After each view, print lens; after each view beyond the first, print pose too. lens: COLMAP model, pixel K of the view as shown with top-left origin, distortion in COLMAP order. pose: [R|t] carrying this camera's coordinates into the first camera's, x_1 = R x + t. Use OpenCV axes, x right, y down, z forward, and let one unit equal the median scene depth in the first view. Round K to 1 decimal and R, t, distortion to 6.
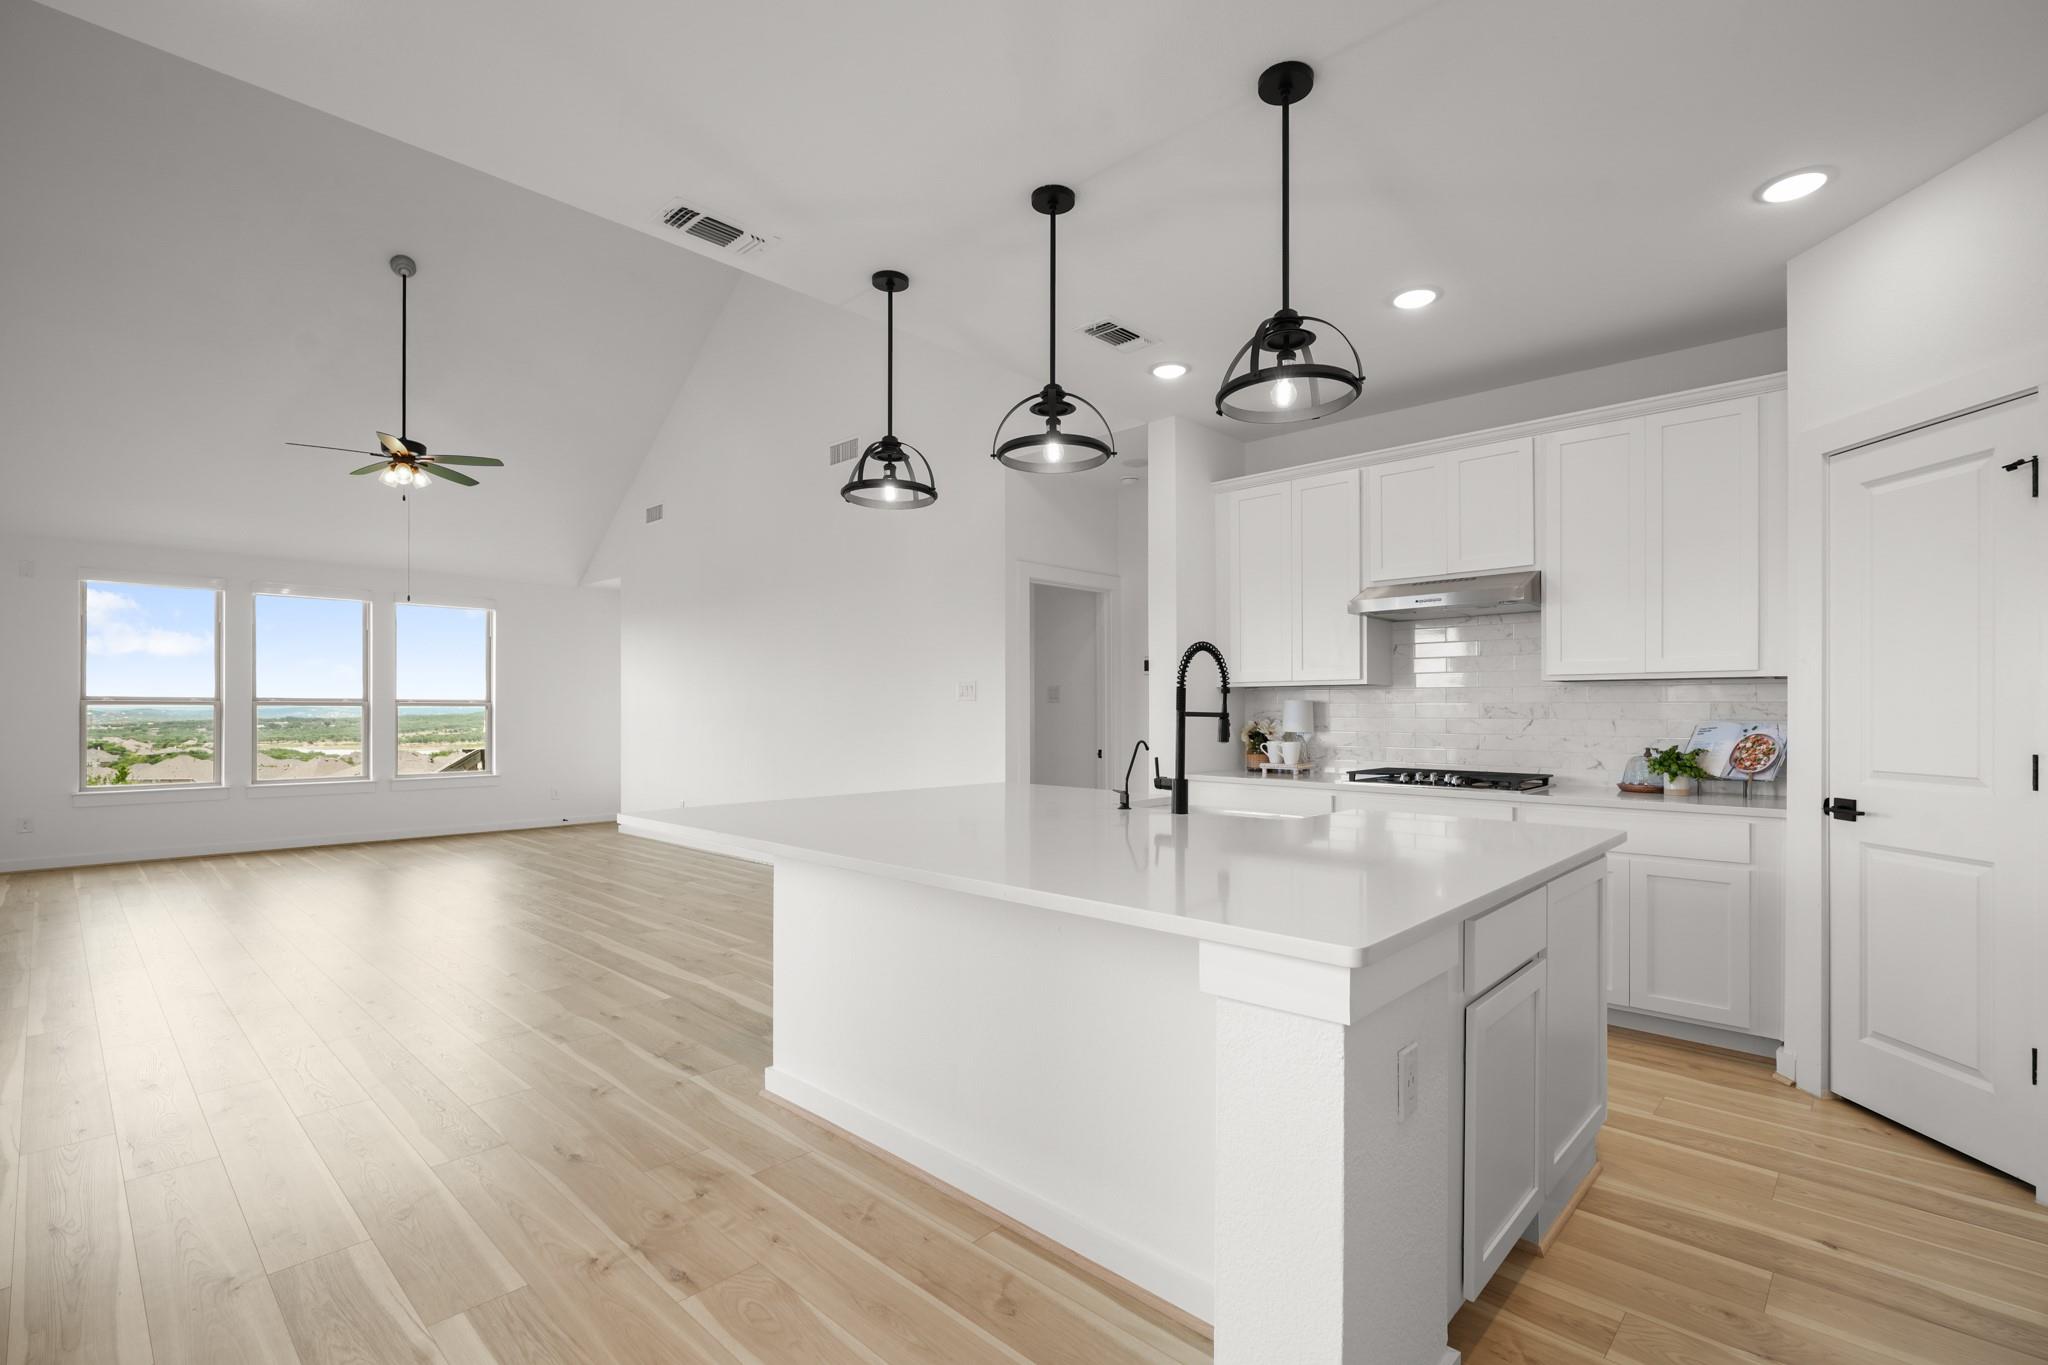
lens RADIAL K [[935.4, 0, 1028.4], [0, 935.4, 706.9], [0, 0, 1]] dist [-0.008622, 0.001036]
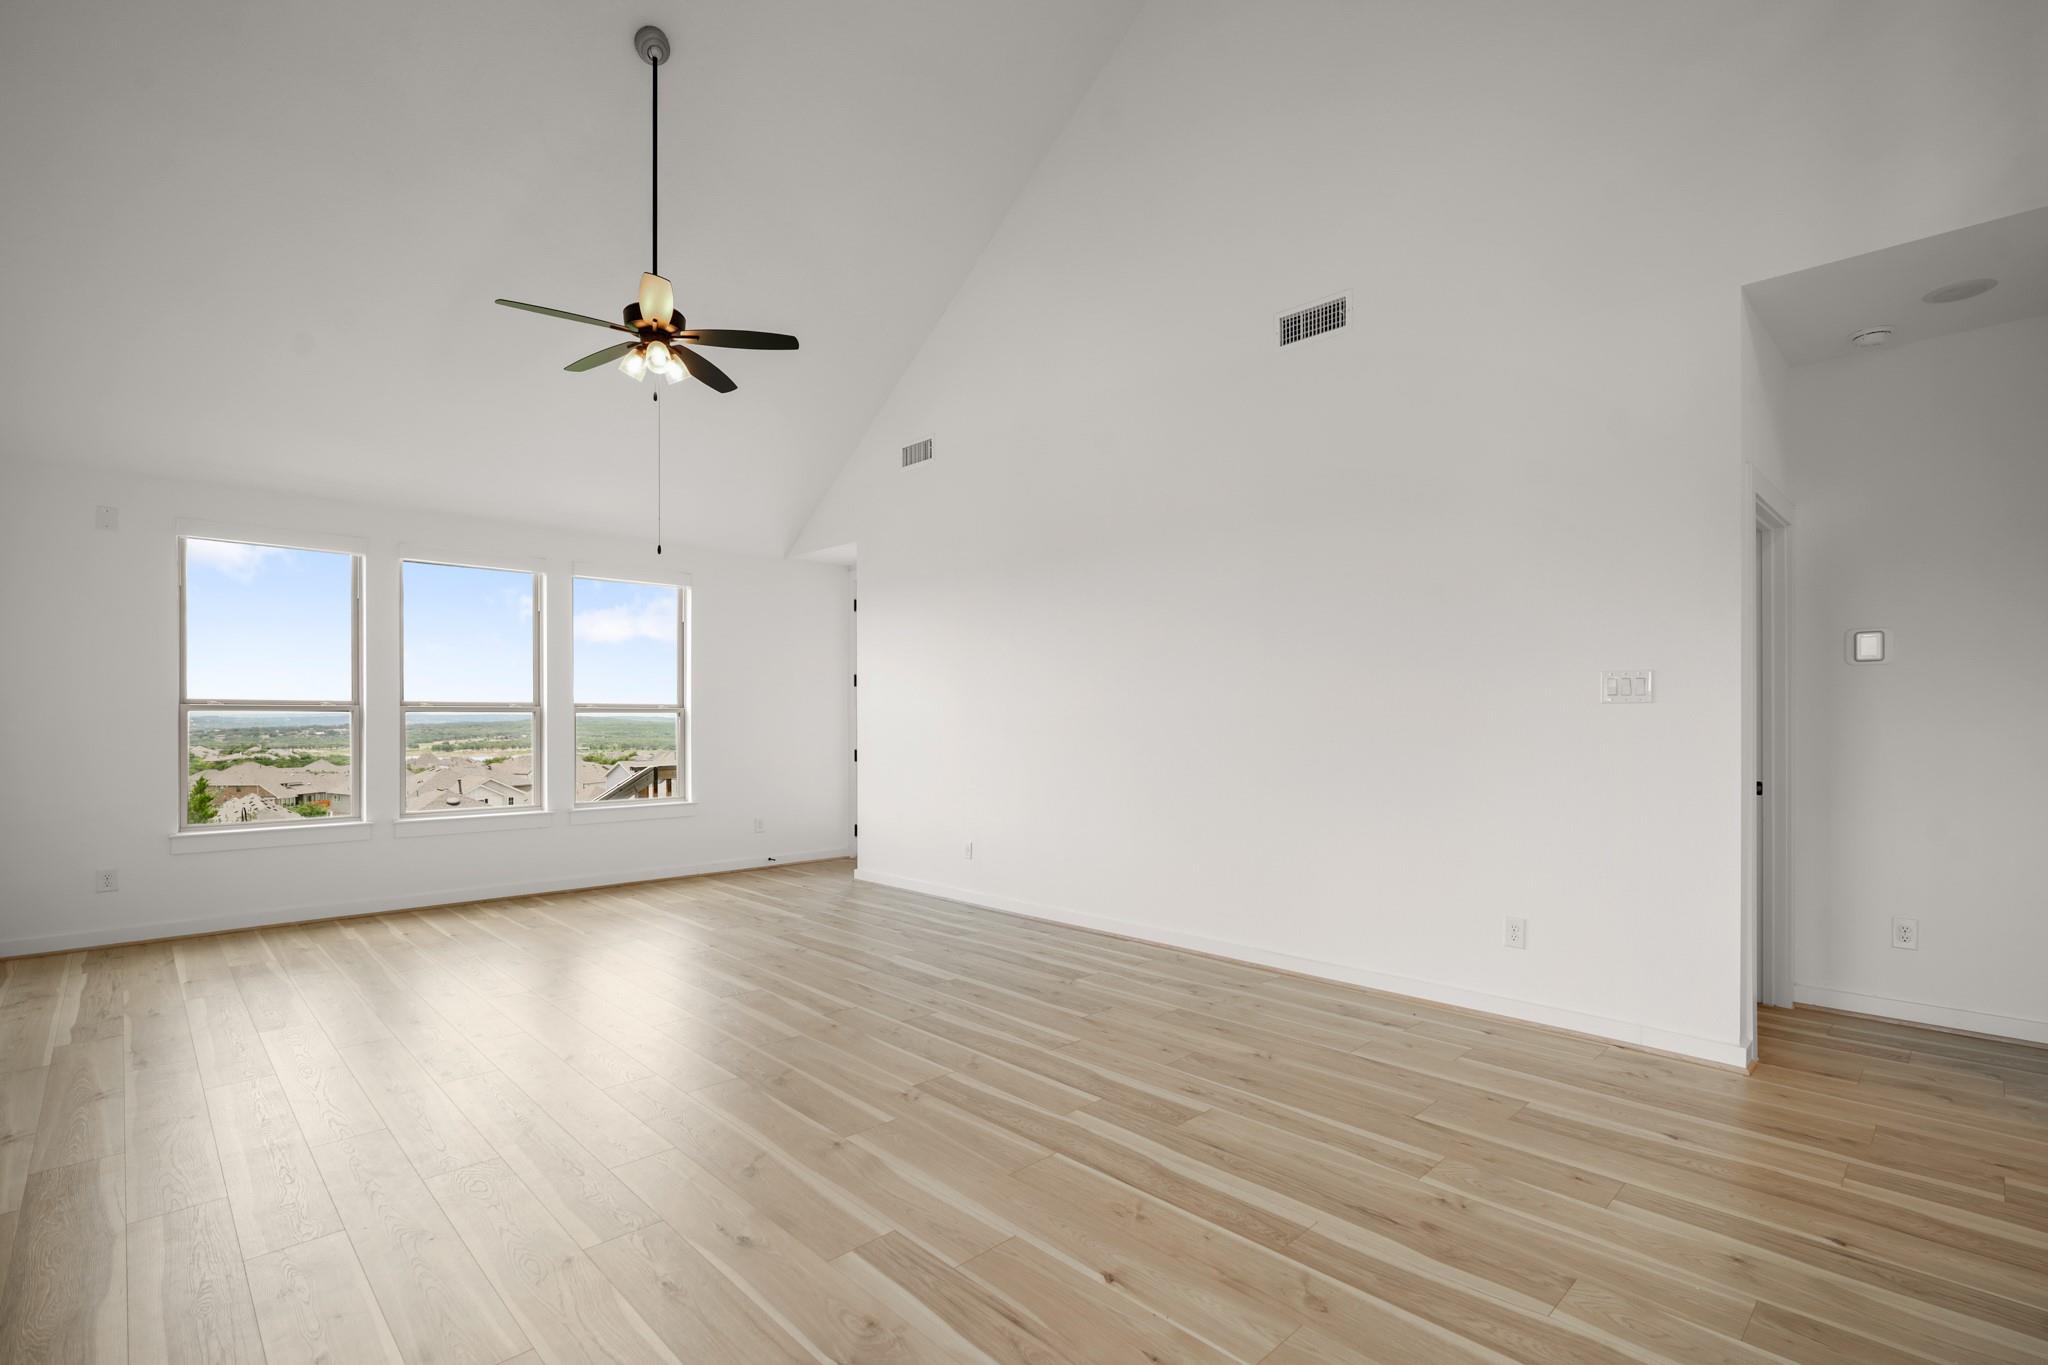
lens RADIAL K [[944.7, 0, 1027.0], [0, 944.7, 719.8], [0, 0, 1]] dist [-0.003752, 0.000105]
pose [[0.998908, -0.000241, -0.046724, -0.307979], [0.000541, 0.999979, 0.006411, 0.000291], [0.046722, -0.006429, 0.998887, 0.280436]]
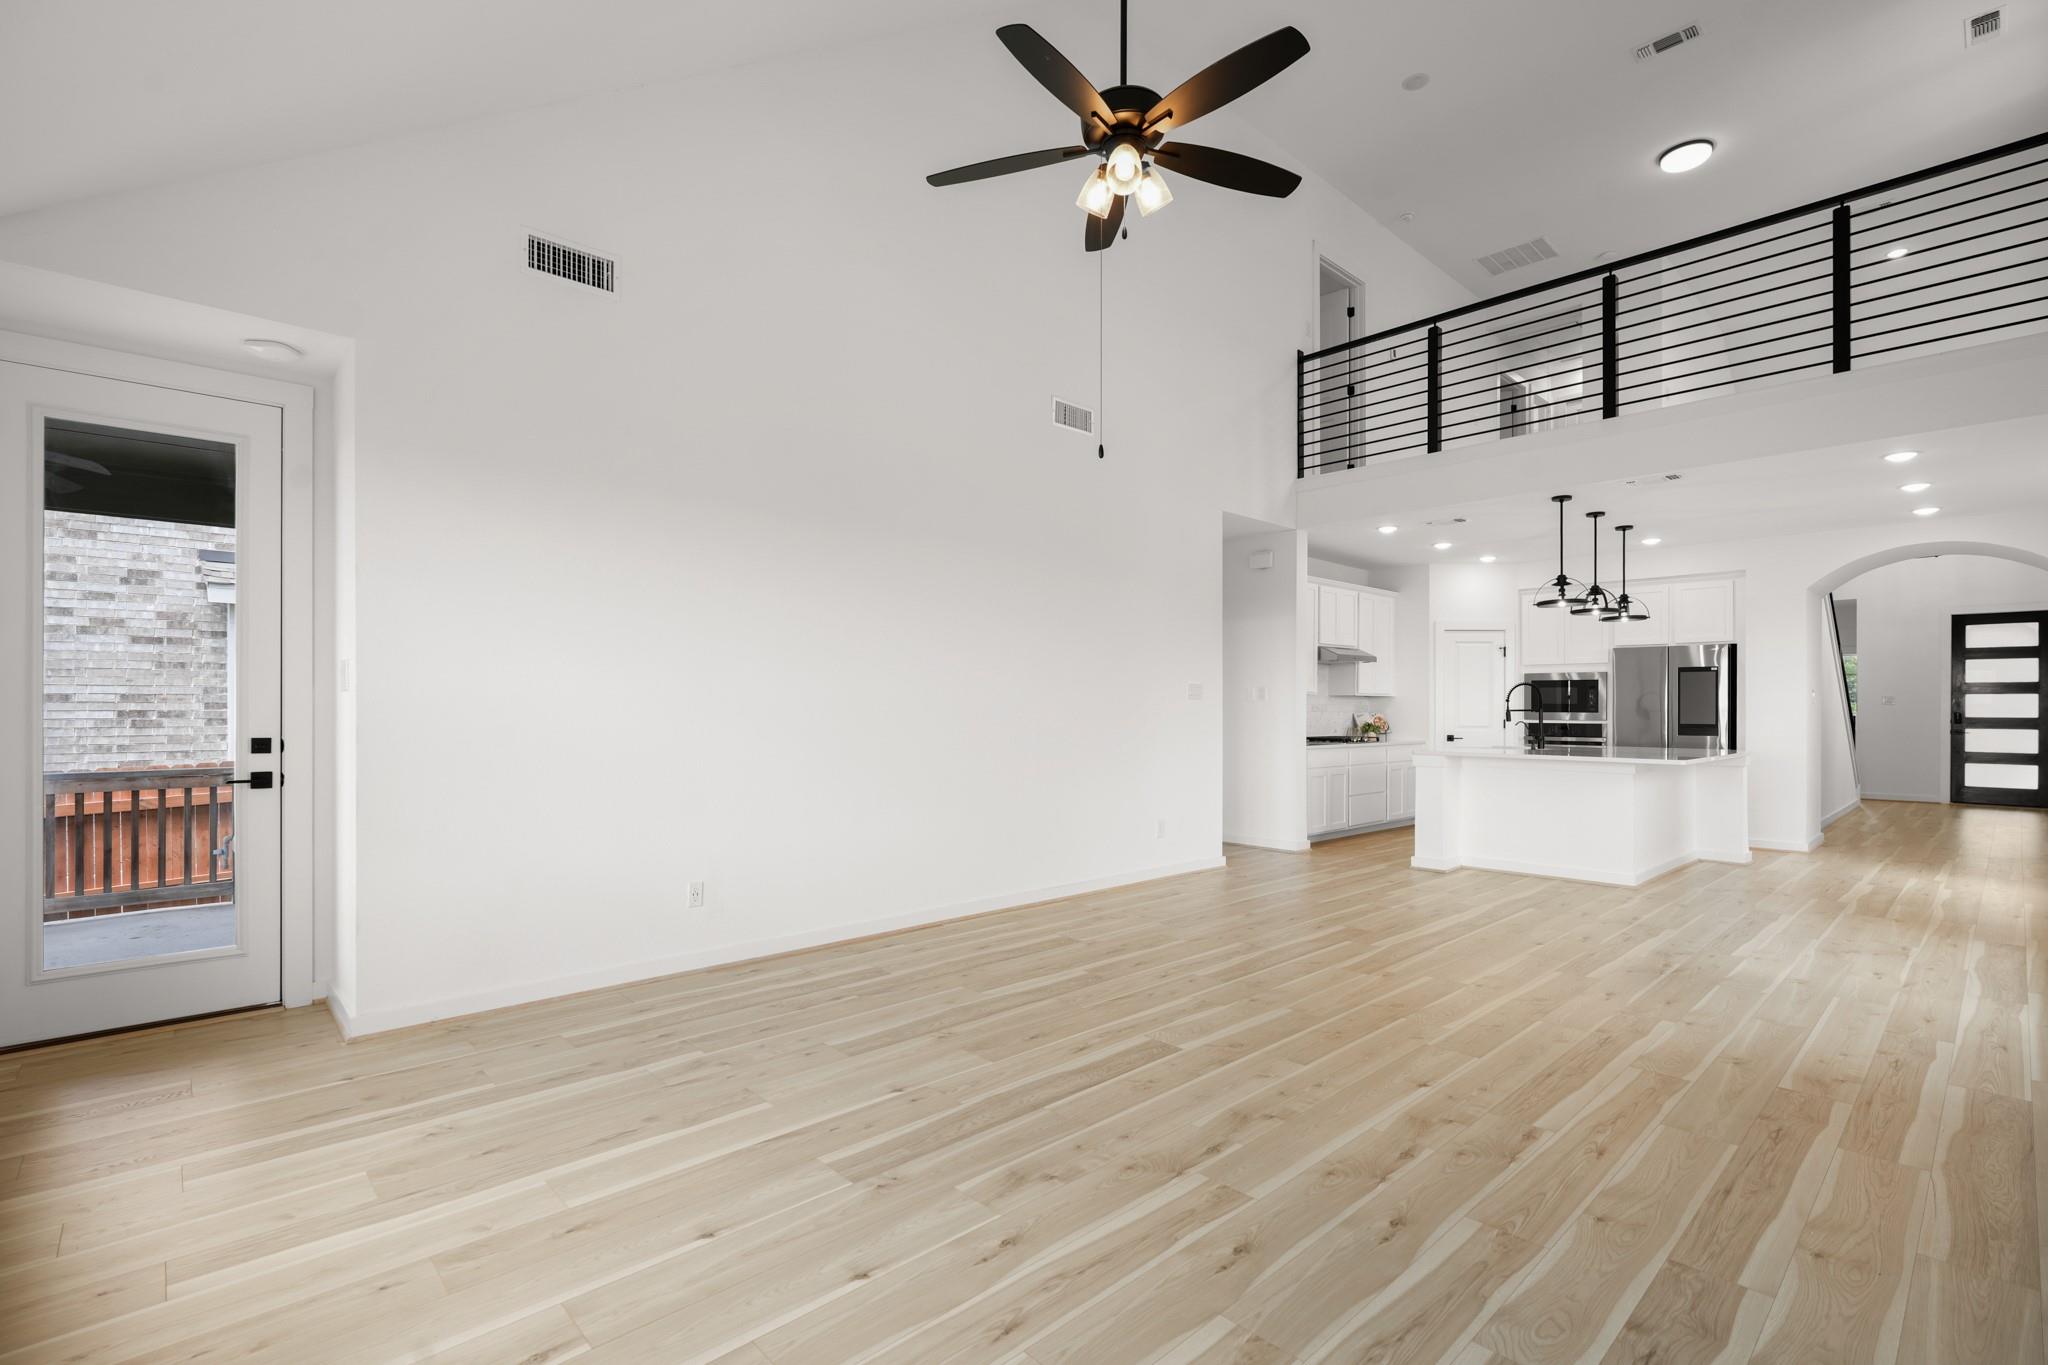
lens RADIAL K [[935.4, 0, 1028.4], [0, 935.4, 706.9], [0, 0, 1]] dist [-0.008622, 0.001036]
pose [[0.058405, 0.002578, 0.998290, -0.916116], [-0.005895, 0.999980, -0.002238, 0.005042], [-0.998276, -0.005754, 0.058419, 0.832087]]
